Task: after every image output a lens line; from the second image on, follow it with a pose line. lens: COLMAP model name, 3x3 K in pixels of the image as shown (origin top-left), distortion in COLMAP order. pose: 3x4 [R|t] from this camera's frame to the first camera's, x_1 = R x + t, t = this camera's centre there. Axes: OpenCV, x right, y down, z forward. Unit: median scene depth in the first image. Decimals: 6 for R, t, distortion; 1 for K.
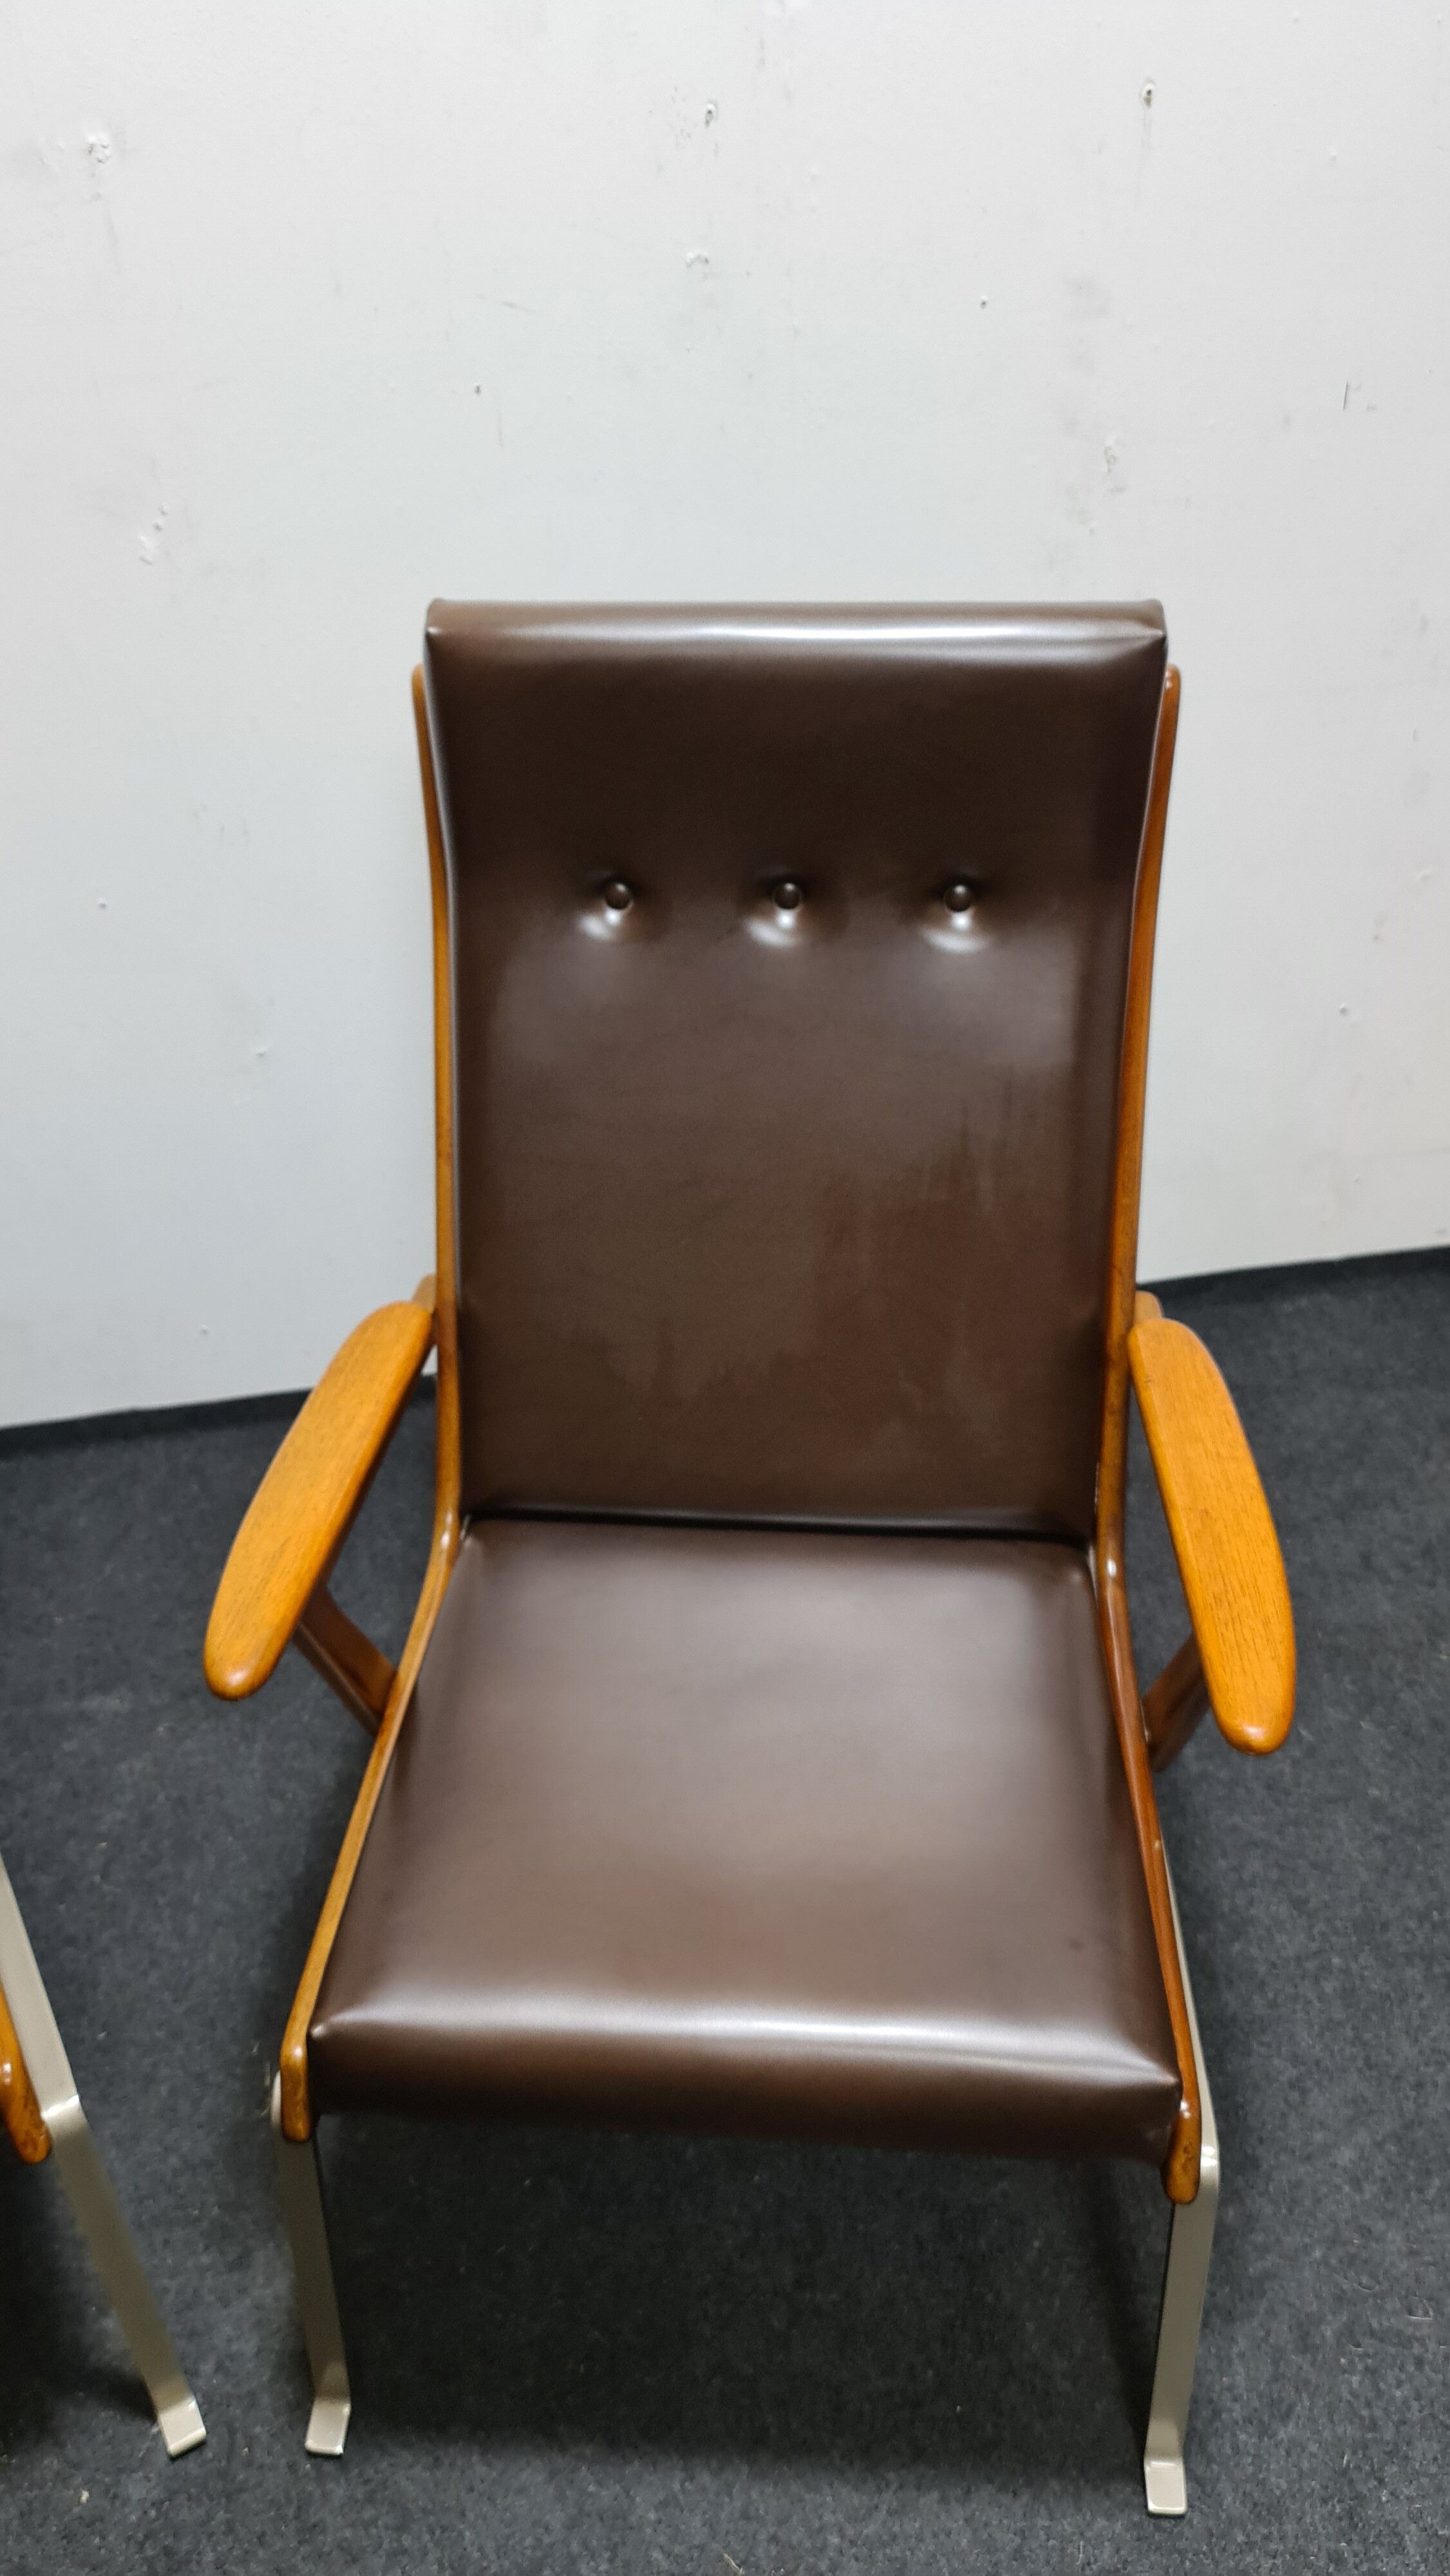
lens RADIAL K [[1887.7, 0, 690.2], [0, 1887.7, 1306.7], [0, 0, 1]] dist [0.070911, -0.053194]
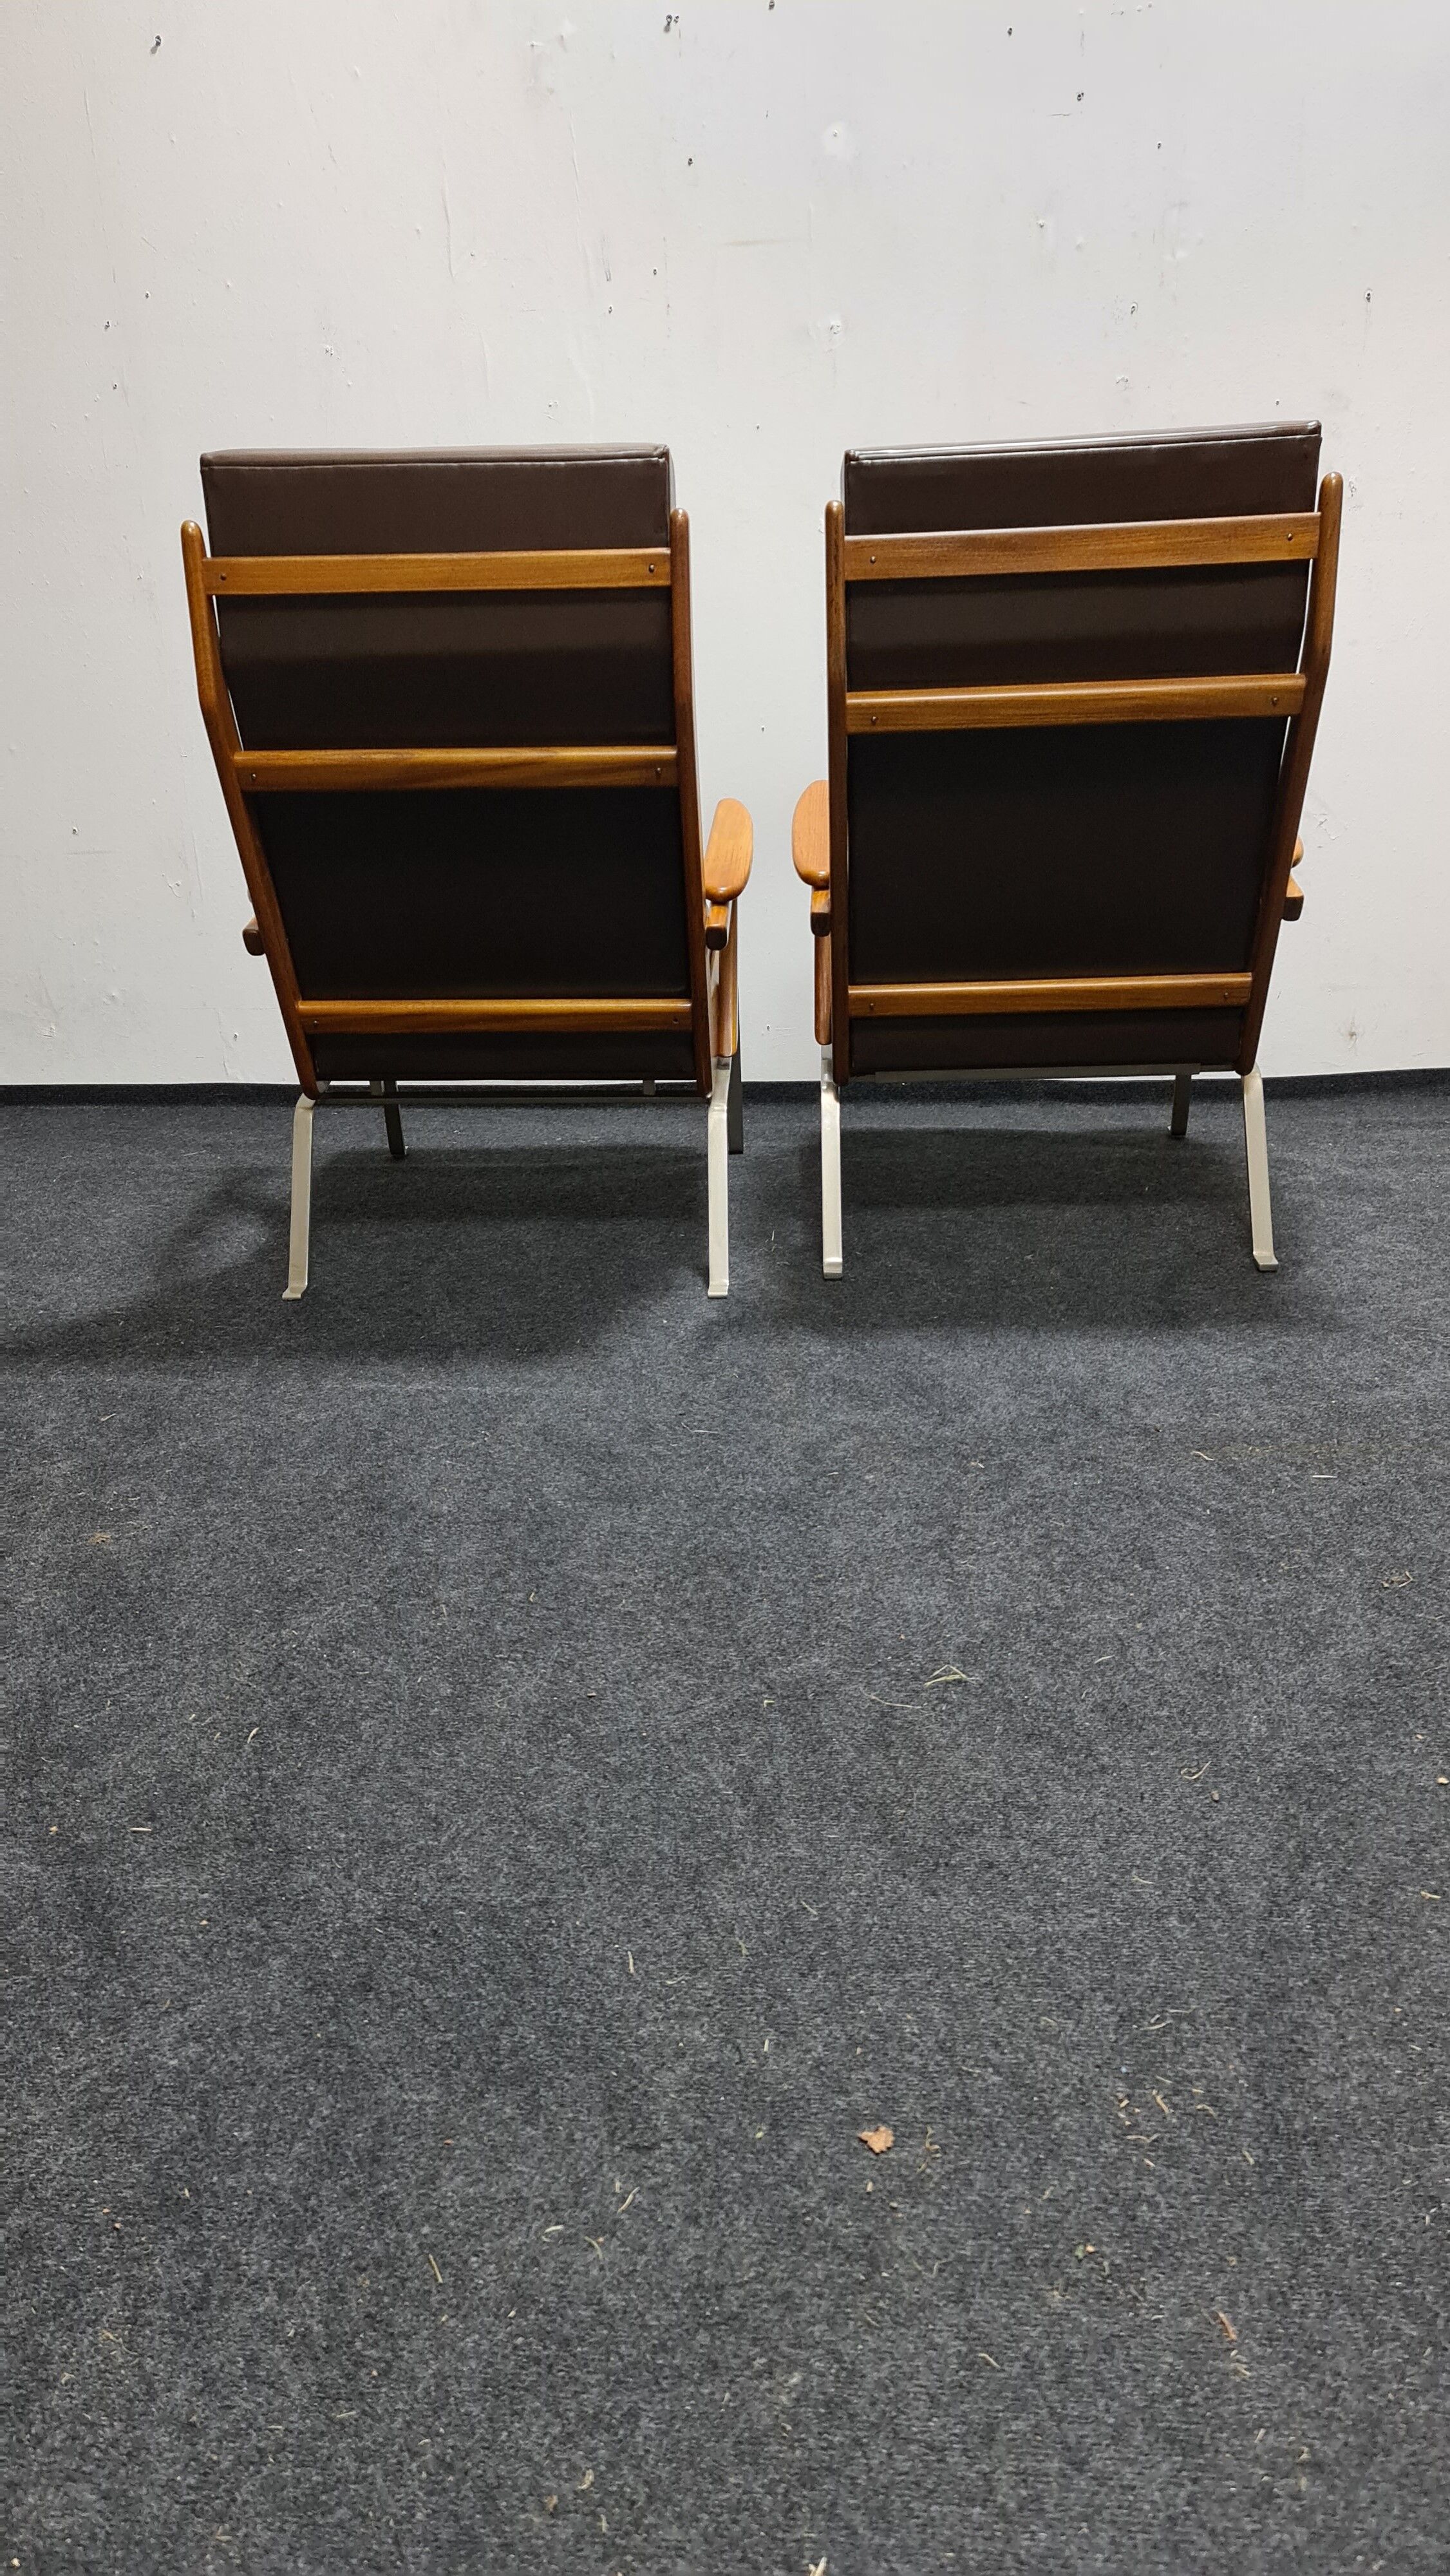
lens RADIAL K [[1887.7, 0, 705.0], [0, 1887.7, 1275.1], [0, 0, 1]] dist [0.070911, -0.053194]
pose [[0.966493, 0.079298, -0.244136, 0.148208], [-0.152986, 0.941662, -0.299782, 1.013558], [0.206121, 0.327086, 0.922241, -0.620739]]
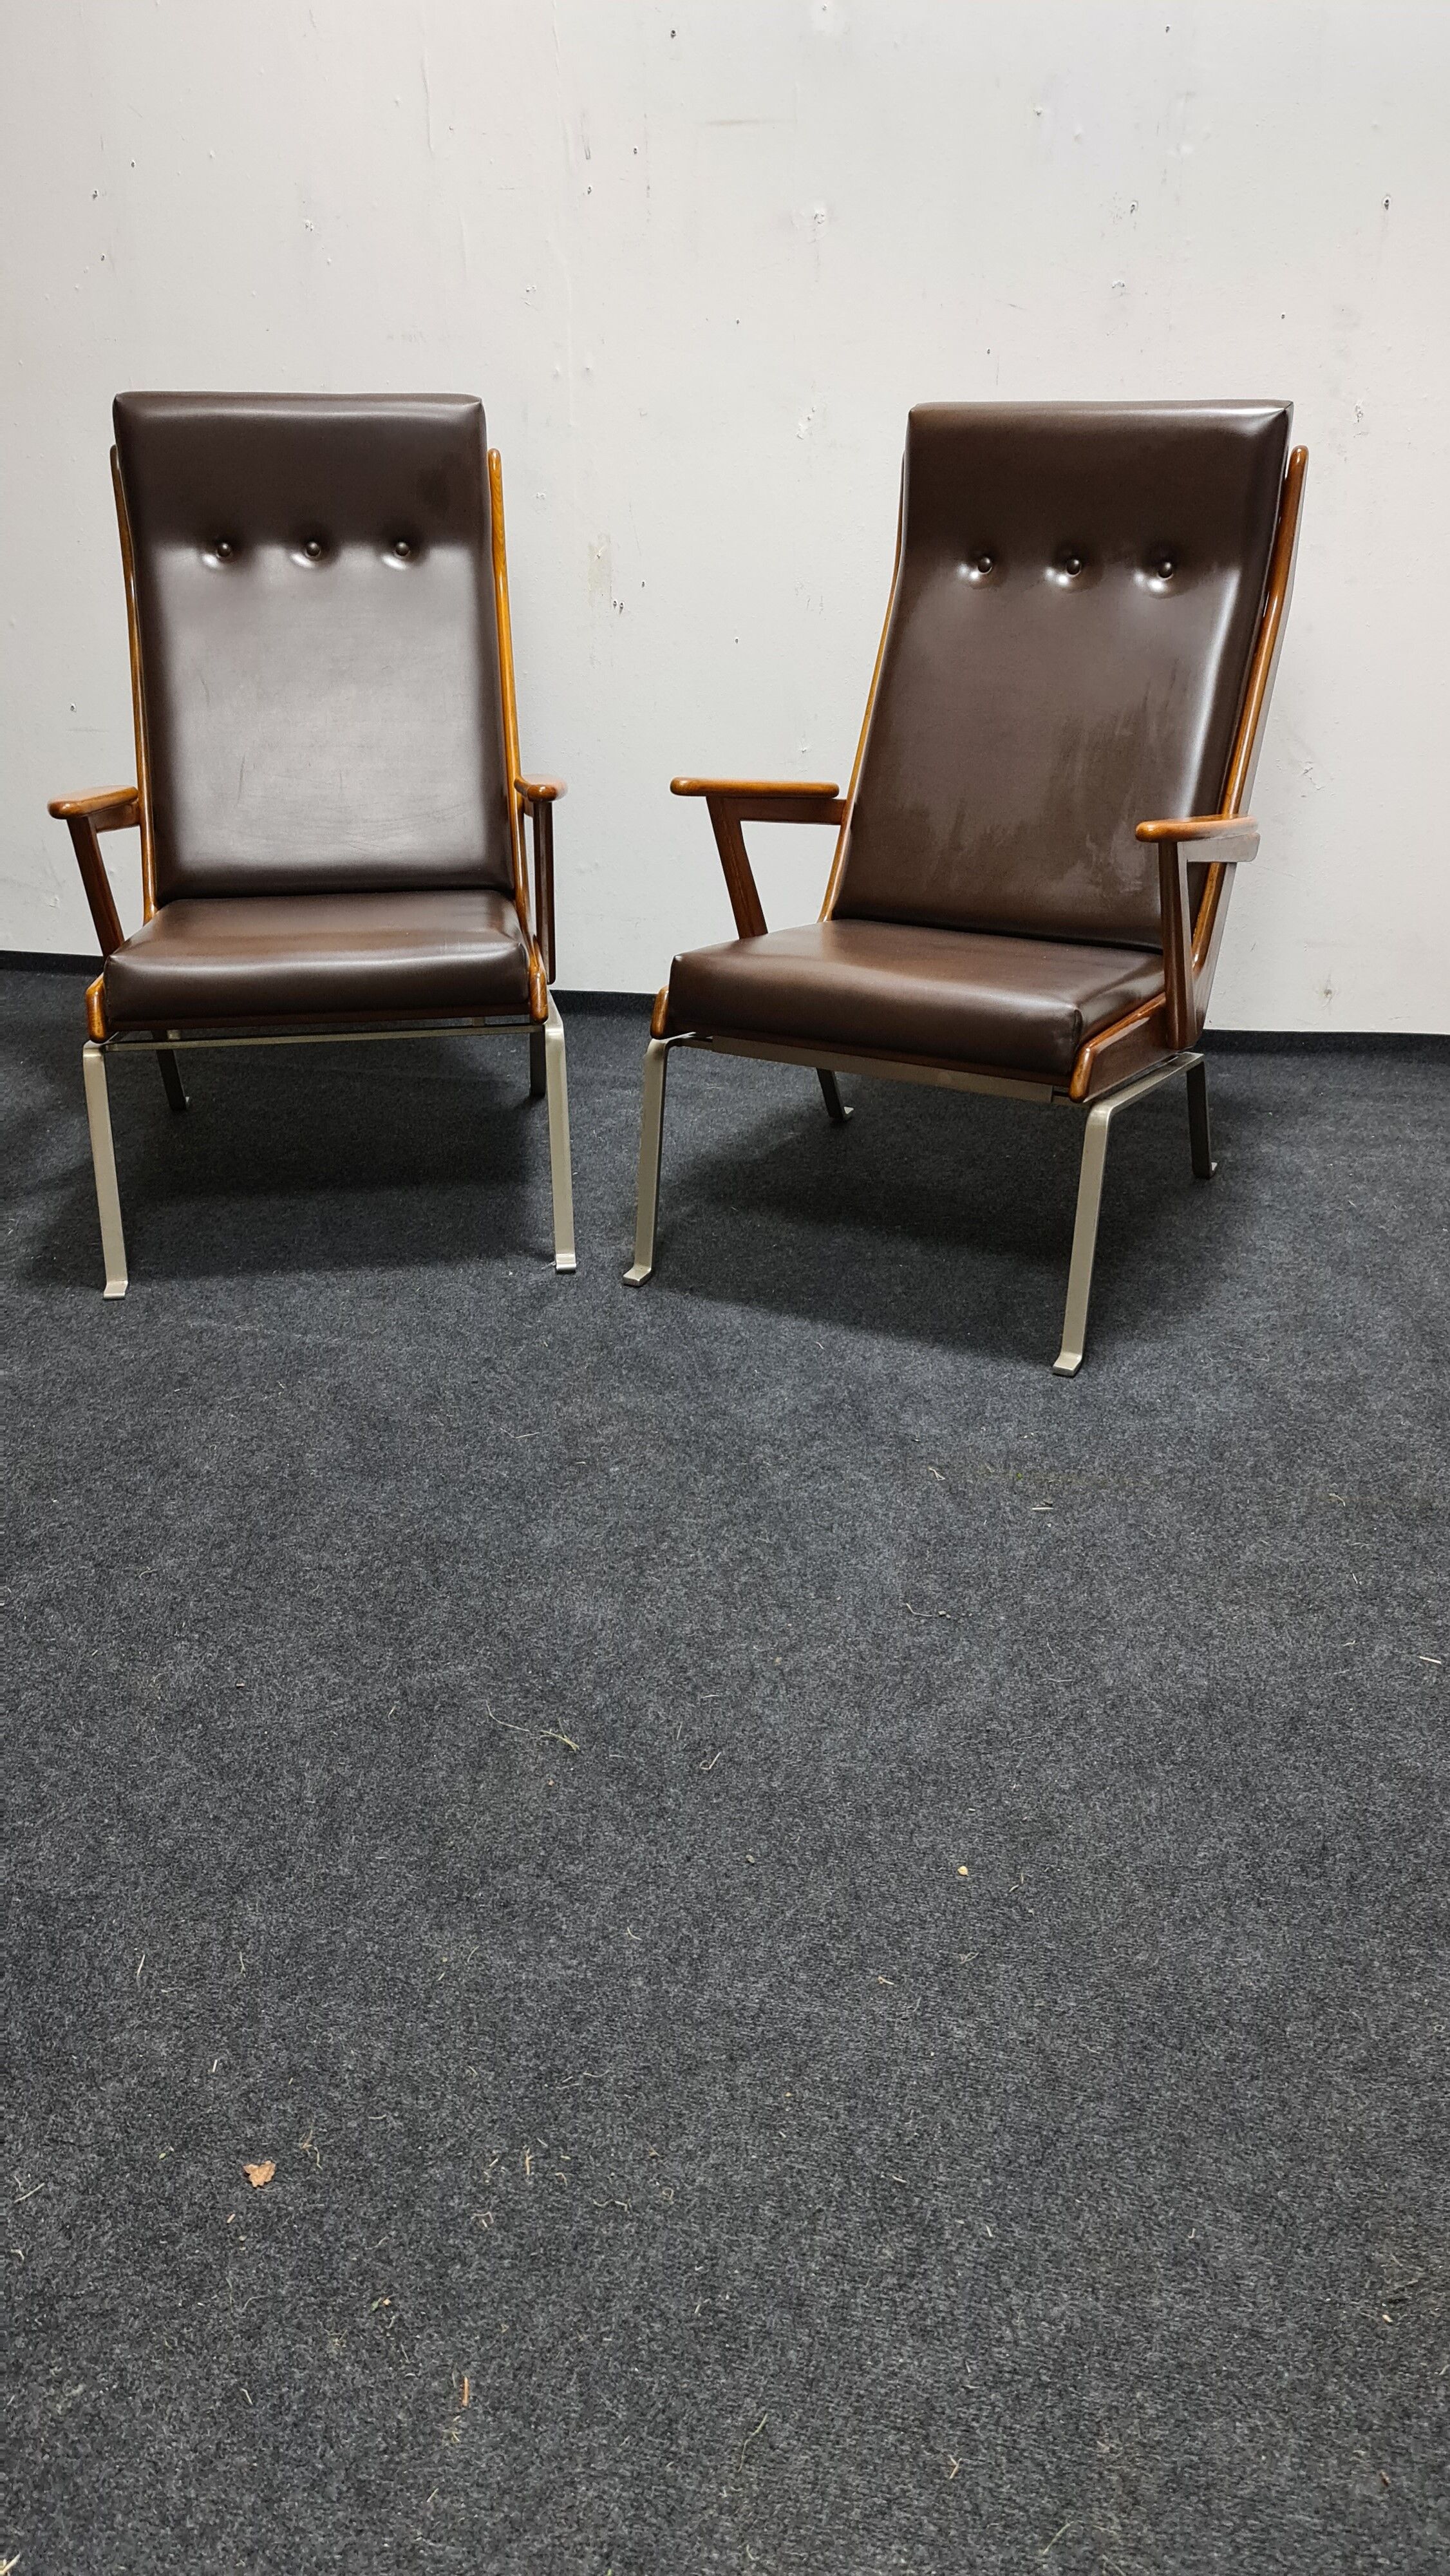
lens RADIAL K [[1887.7, 0, 729.3], [0, 1887.7, 1297.8], [0, 0, 1]] dist [0.070911, -0.053194]
pose [[0.927979, 0.182236, -0.325031, 0.454077], [-0.246631, 0.954237, -0.169128, 0.821809], [0.279336, 0.237110, 0.930457, -0.614995]]
